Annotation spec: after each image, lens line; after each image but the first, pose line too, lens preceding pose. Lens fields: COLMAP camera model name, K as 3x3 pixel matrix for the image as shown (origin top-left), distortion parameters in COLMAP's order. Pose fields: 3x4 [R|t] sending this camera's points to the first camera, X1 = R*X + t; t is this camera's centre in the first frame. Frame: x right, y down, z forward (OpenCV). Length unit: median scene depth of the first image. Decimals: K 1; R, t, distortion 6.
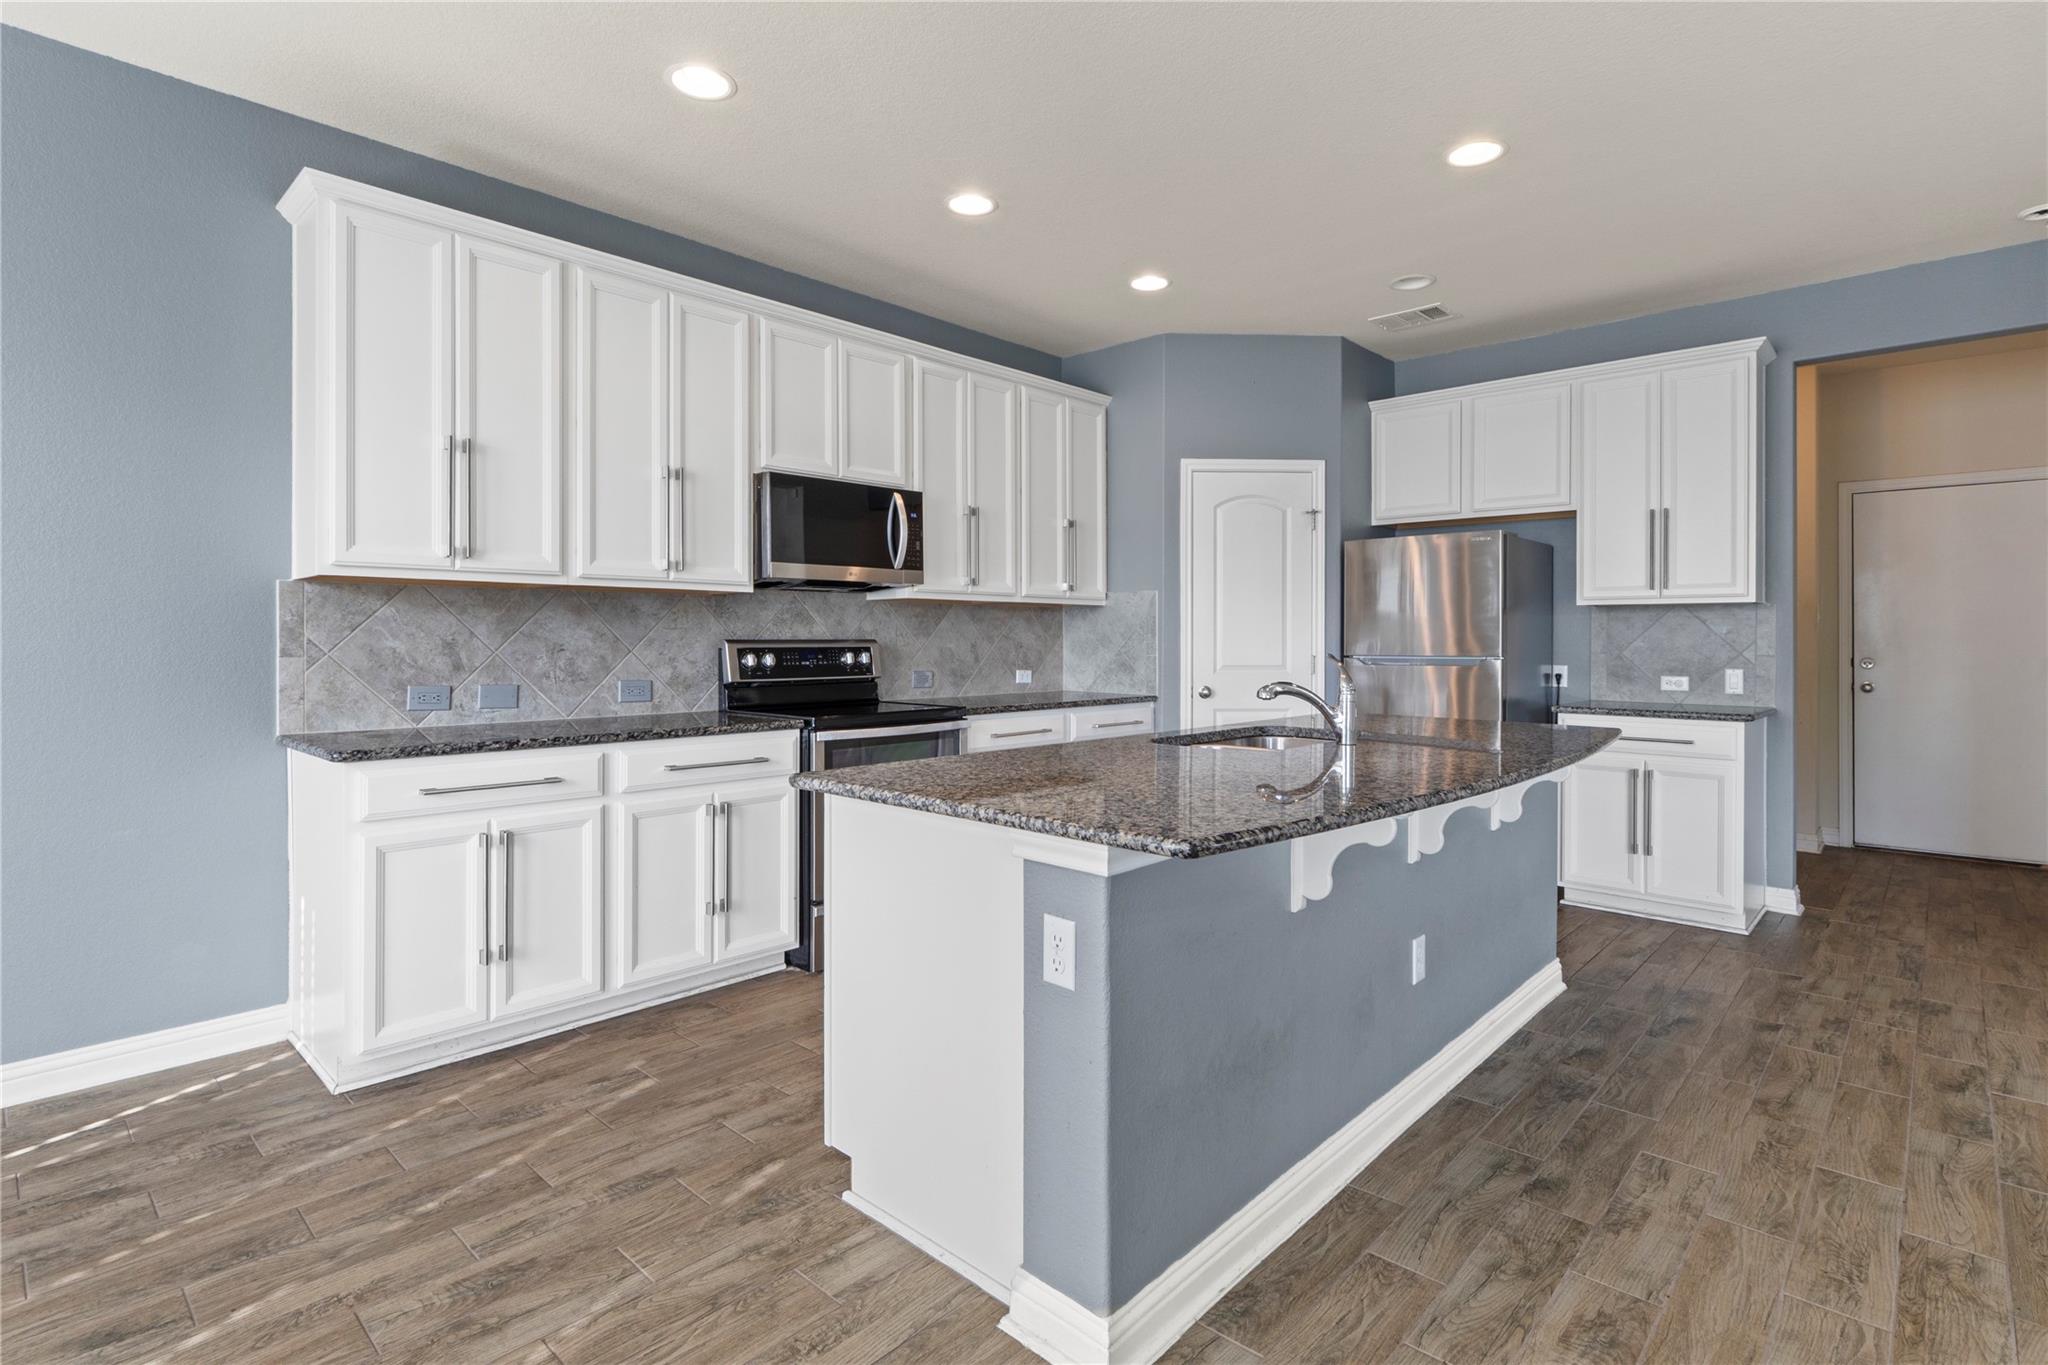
lens RADIAL K [[1000.4, 0, 1020.5], [0, 1000.4, 643.2], [0, 0, 1]] dist [0.000673, -0.000406]
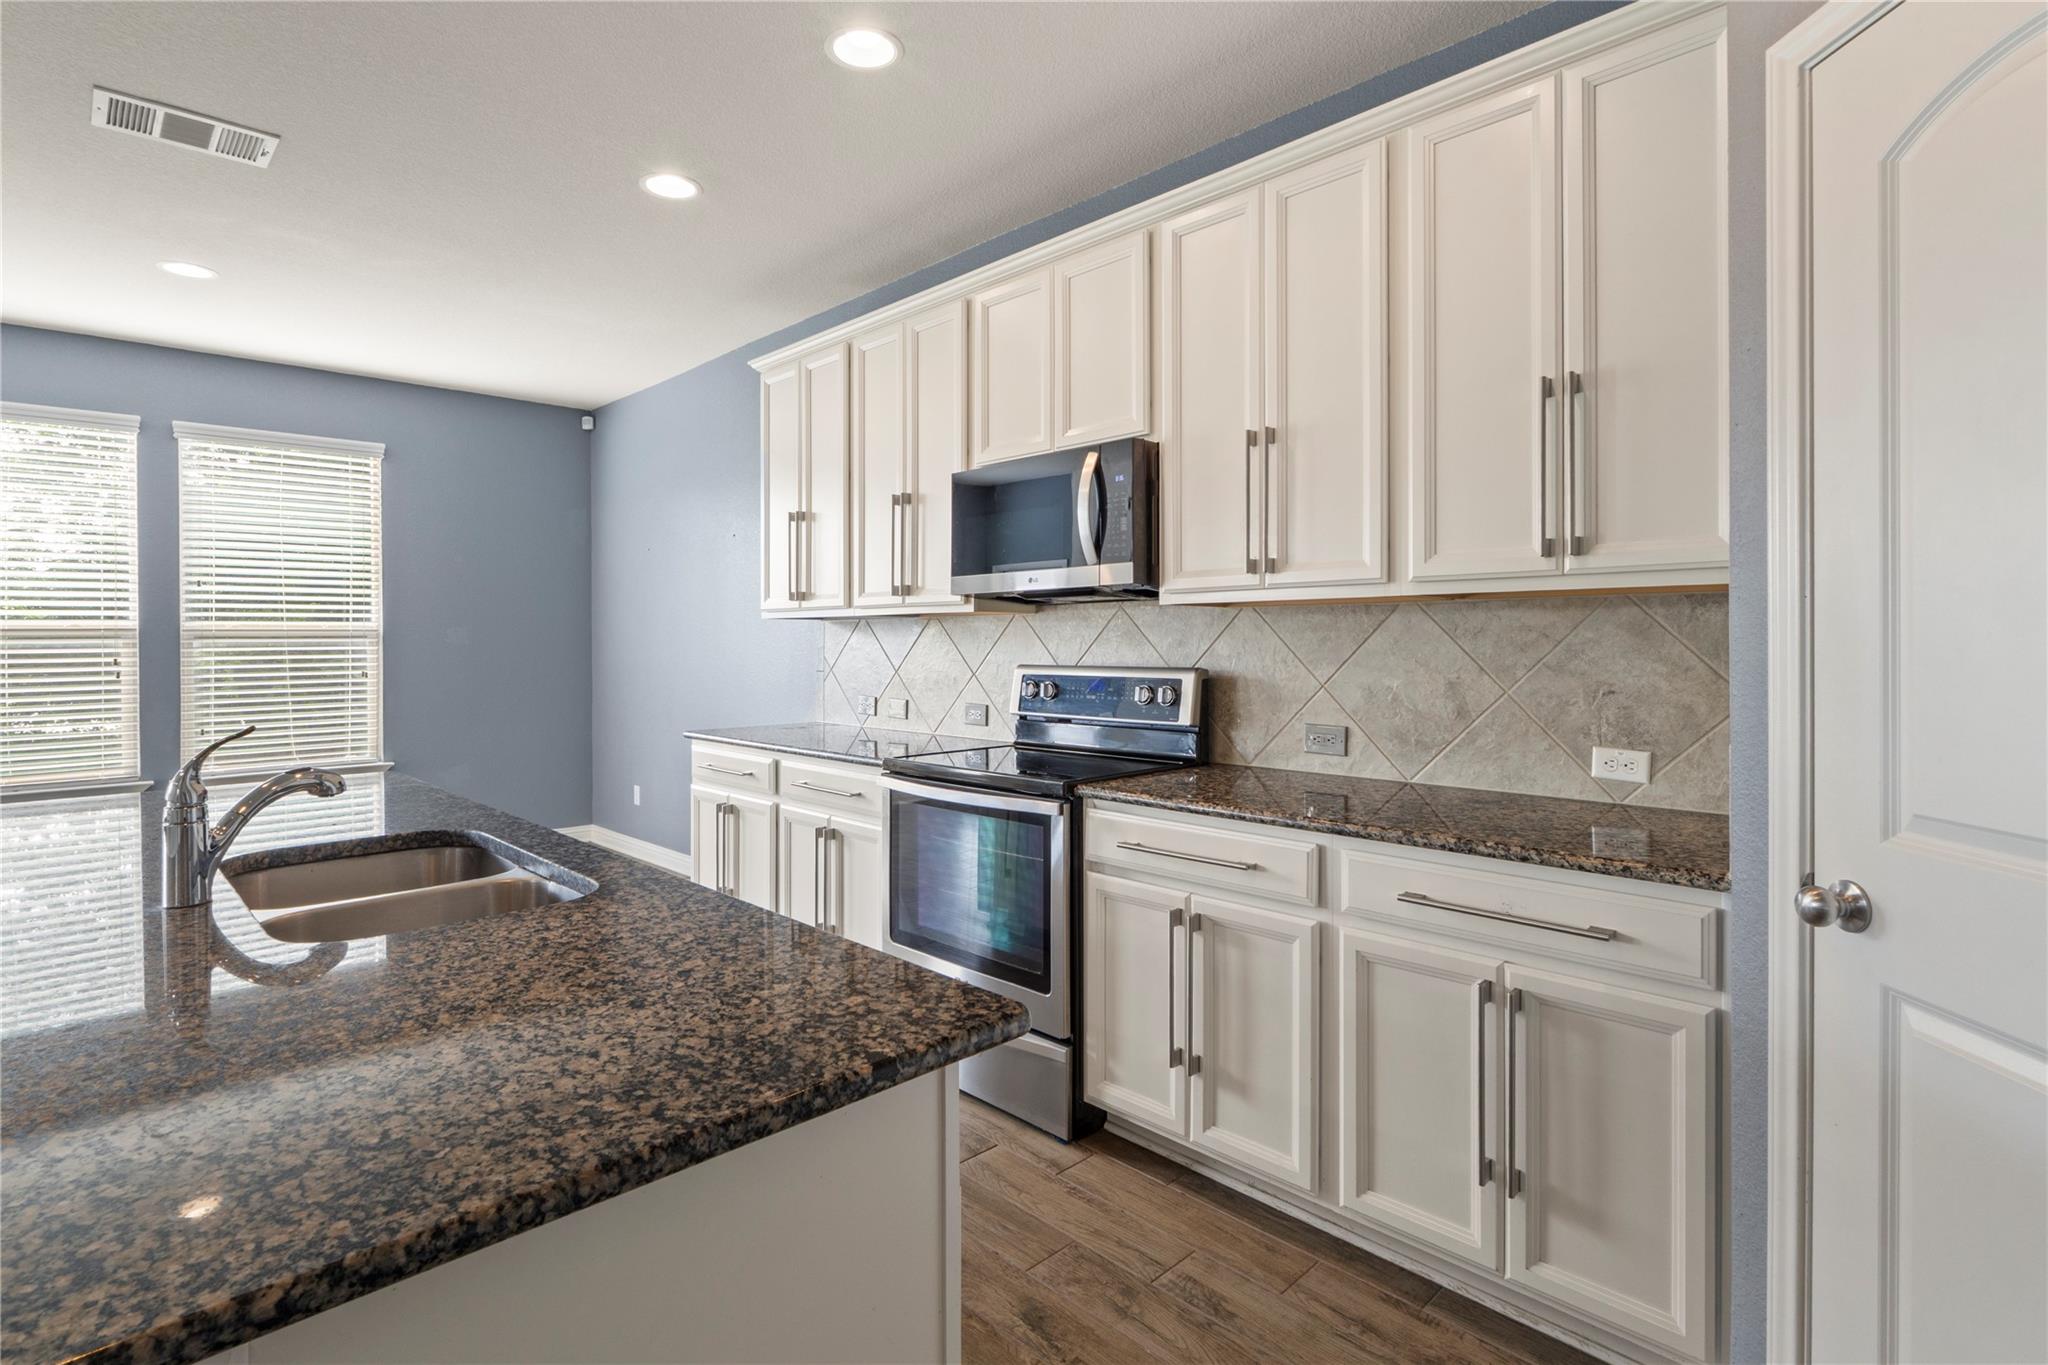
lens RADIAL K [[1000.4, 0, 1020.5], [0, 1000.4, 643.2], [0, 0, 1]] dist [0.000673, -0.000406]
pose [[-0.051040, 0.002297, -0.998694, 0.573269], [-0.000653, 0.999997, 0.002333, -0.023789], [0.998696, 0.000771, -0.051038, 1.022717]]
